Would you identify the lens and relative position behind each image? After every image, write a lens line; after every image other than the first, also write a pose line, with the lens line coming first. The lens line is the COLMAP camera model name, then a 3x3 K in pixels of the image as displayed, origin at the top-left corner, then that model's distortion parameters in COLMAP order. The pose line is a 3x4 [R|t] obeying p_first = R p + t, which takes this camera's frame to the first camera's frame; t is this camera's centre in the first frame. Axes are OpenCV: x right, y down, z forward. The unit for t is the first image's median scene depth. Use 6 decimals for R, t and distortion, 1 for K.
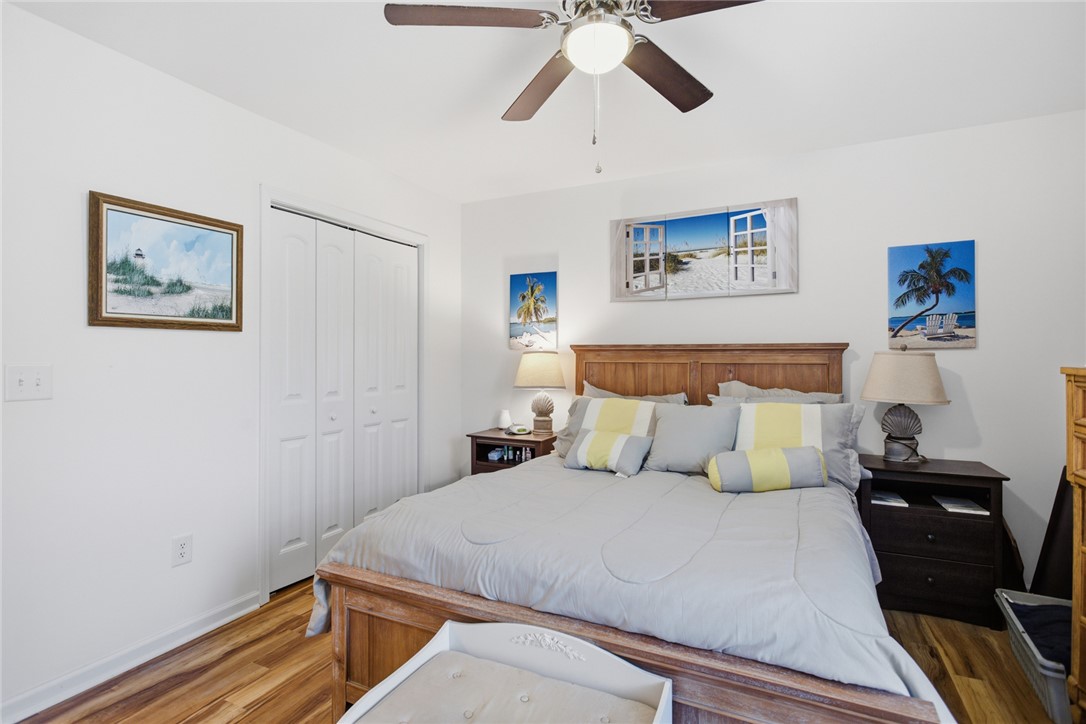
lens RADIAL K [[508.5, 0, 520.3], [0, 508.5, 358.3], [0, 0, 1]] dist [-0.003104, 0.003338]
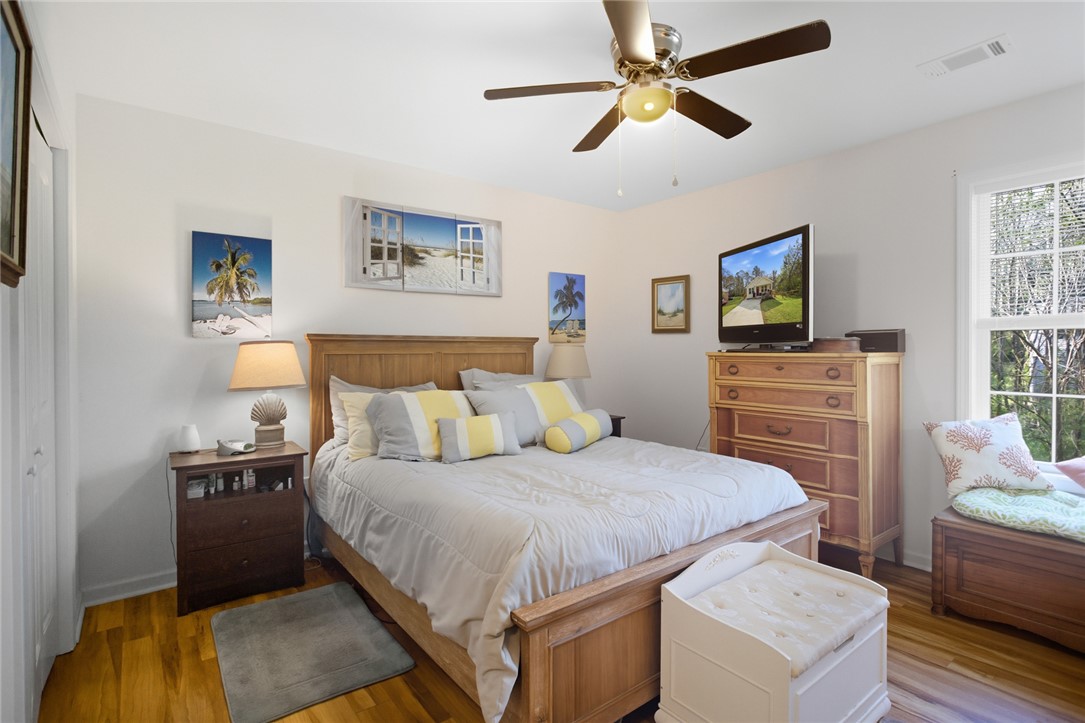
lens RADIAL K [[540.0, 0, 504.9], [0, 540.0, 356.5], [0, 0, 1]] dist [-0.013458, -0.000265]
pose [[0.463206, -0.012147, 0.886168, -0.666686], [0.006997, 0.999925, 0.010049, 0.005560], [-0.886223, 0.001545, 0.463256, 0.387747]]
